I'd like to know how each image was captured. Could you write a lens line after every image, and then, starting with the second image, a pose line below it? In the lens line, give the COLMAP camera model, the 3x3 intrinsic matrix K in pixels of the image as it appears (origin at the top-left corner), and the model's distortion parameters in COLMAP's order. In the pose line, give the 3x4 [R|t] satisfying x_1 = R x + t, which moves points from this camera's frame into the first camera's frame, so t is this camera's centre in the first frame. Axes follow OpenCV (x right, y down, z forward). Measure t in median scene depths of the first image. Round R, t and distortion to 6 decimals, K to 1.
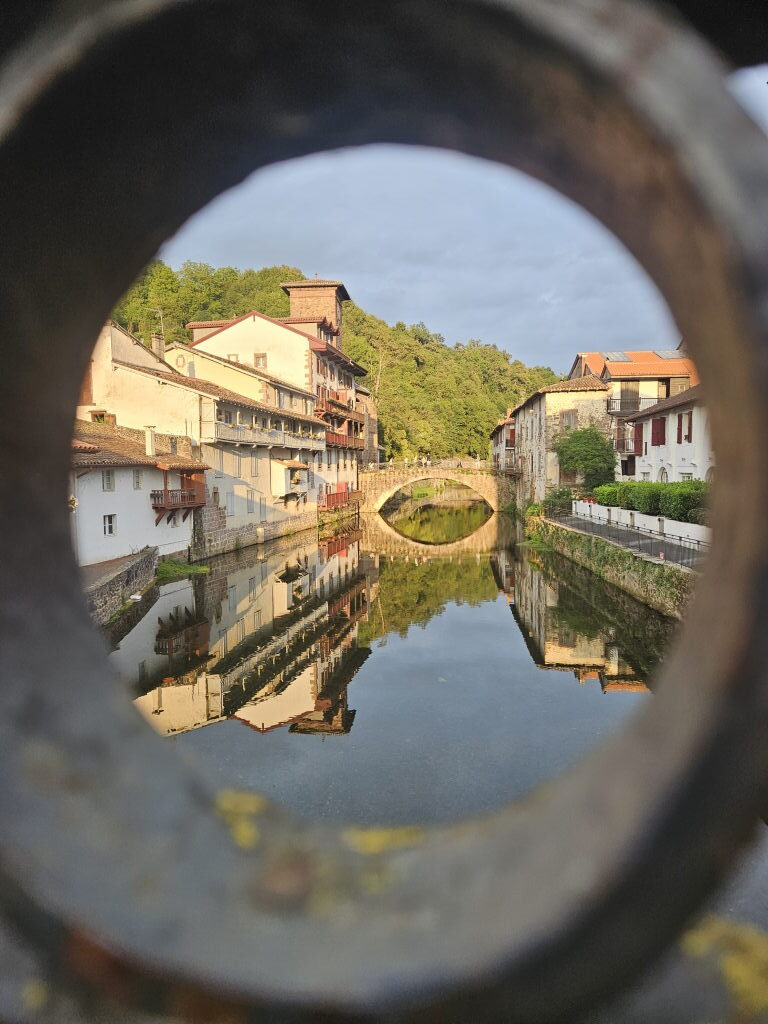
lens RADIAL K [[656.3, 0, 384.0], [0, 656.3, 512.0], [0, 0, 1]] dist [0.049205, -0.001129]
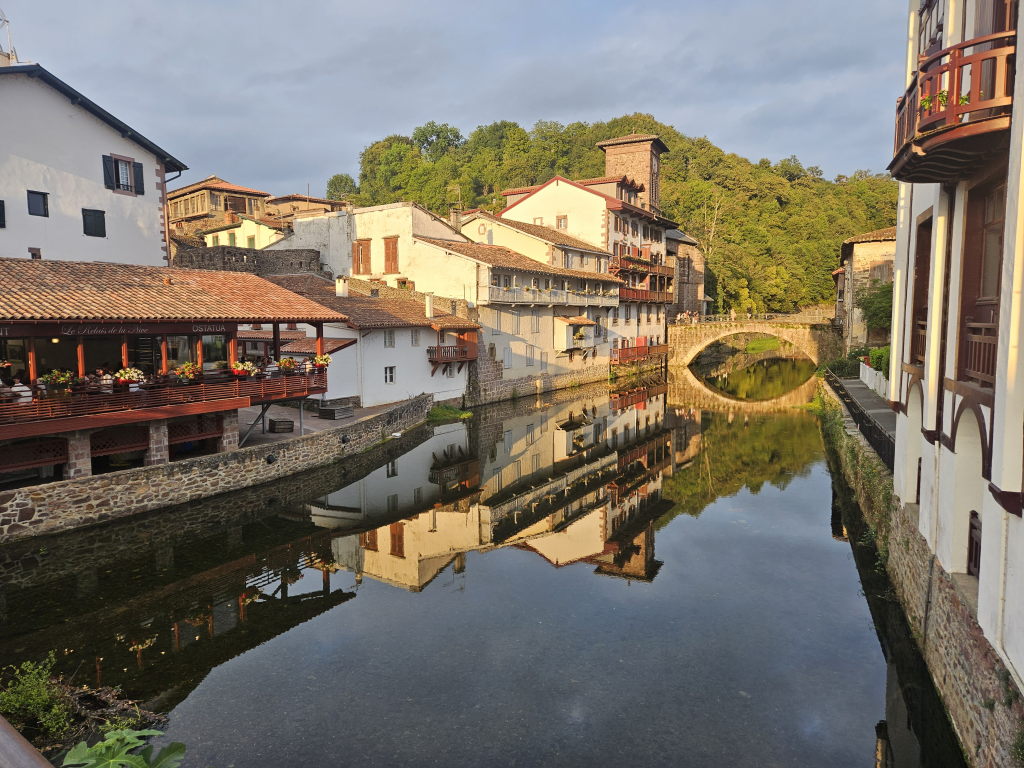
lens RADIAL K [[656.3, 0, 509.9], [0, 656.3, 380.0], [0, 0, 1]] dist [0.049205, -0.001129]
pose [[0.938068, 0.036167, -0.344558, 0.122938], [-0.025283, 0.999031, 0.036030, -0.011696], [0.345527, -0.025087, 0.938073, -0.041372]]
